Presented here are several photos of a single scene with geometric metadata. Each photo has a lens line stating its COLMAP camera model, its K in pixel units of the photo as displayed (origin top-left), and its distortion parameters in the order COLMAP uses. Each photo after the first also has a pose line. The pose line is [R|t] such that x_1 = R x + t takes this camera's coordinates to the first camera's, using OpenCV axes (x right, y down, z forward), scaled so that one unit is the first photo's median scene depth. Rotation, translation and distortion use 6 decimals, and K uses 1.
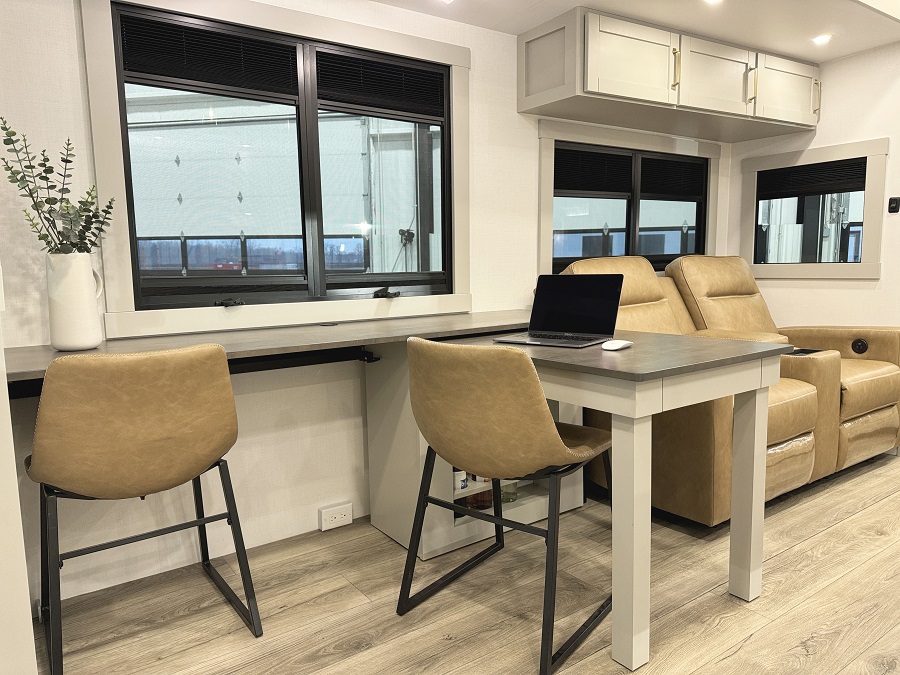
lens RADIAL K [[635.0, 0, 445.8], [0, 635.0, 340.4], [0, 0, 1]] dist [0.044729, -0.052087]
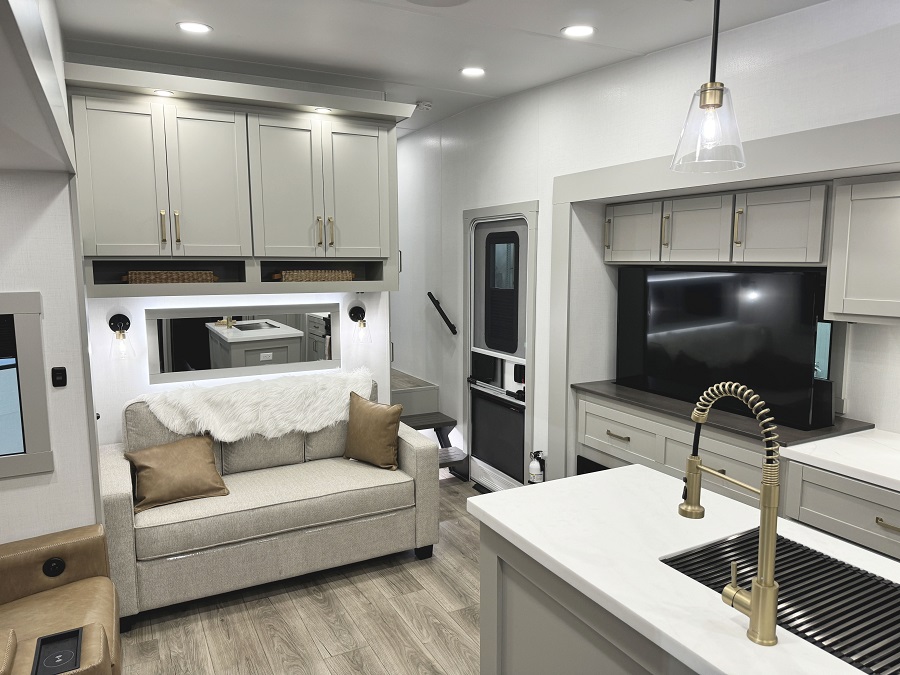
lens RADIAL K [[635.0, 0, 454.6], [0, 635.0, 337.4], [0, 0, 1]] dist [0.044729, -0.052087]
pose [[0.126974, -0.103559, 0.986485, -0.012602], [0.118119, 0.989037, 0.088623, -0.340976], [-0.984848, 0.105270, 0.137814, 0.511309]]
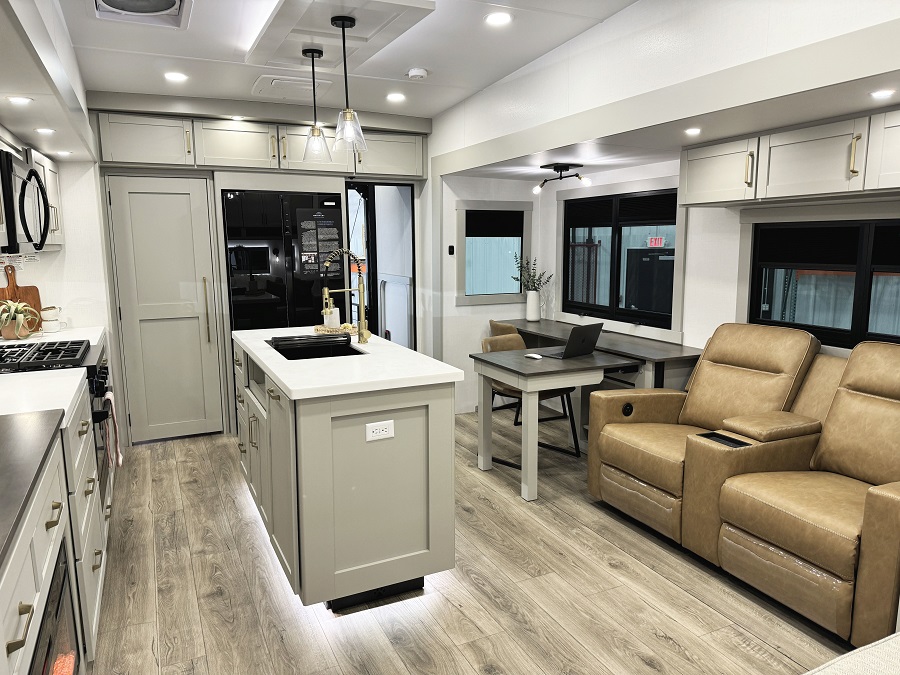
lens RADIAL K [[635.0, 0, 444.5], [0, 635.0, 345.3], [0, 0, 1]] dist [0.044729, -0.052087]
pose [[-0.176741, 0.184511, -0.966808, 1.757172], [-0.108398, 0.972648, 0.205441, -0.323163], [0.978270, 0.141110, -0.151906, 0.751798]]
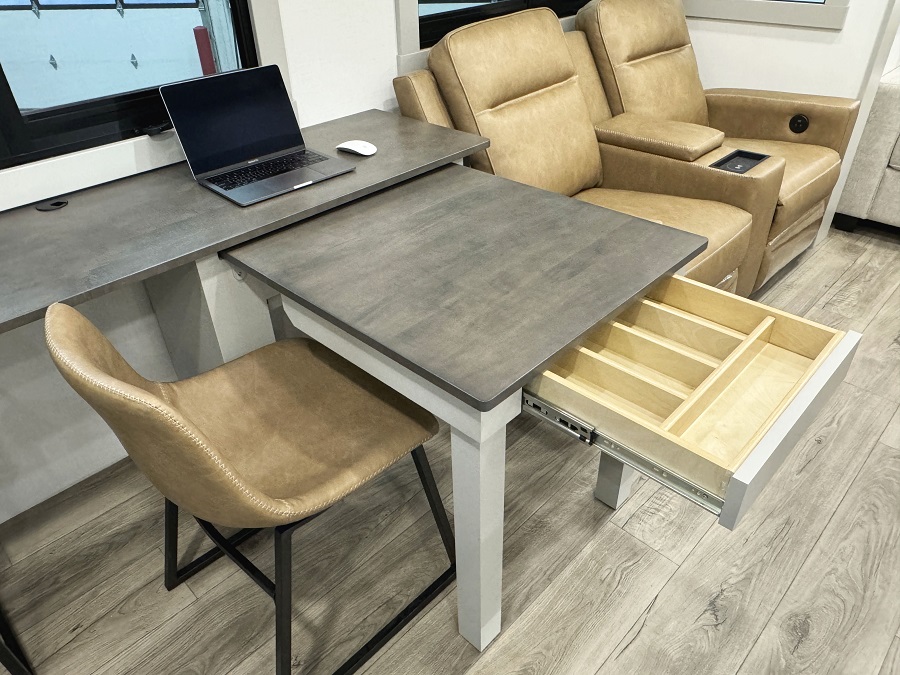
lens RADIAL K [[635.0, 0, 442.4], [0, 635.0, 336.2], [0, 0, 1]] dist [0.044729, -0.052087]
pose [[0.984614, -0.102828, 0.141284, 0.076697], [0.027004, 0.888355, 0.458362, -0.171864], [-0.172643, -0.447494, 0.877464, 0.313884]]
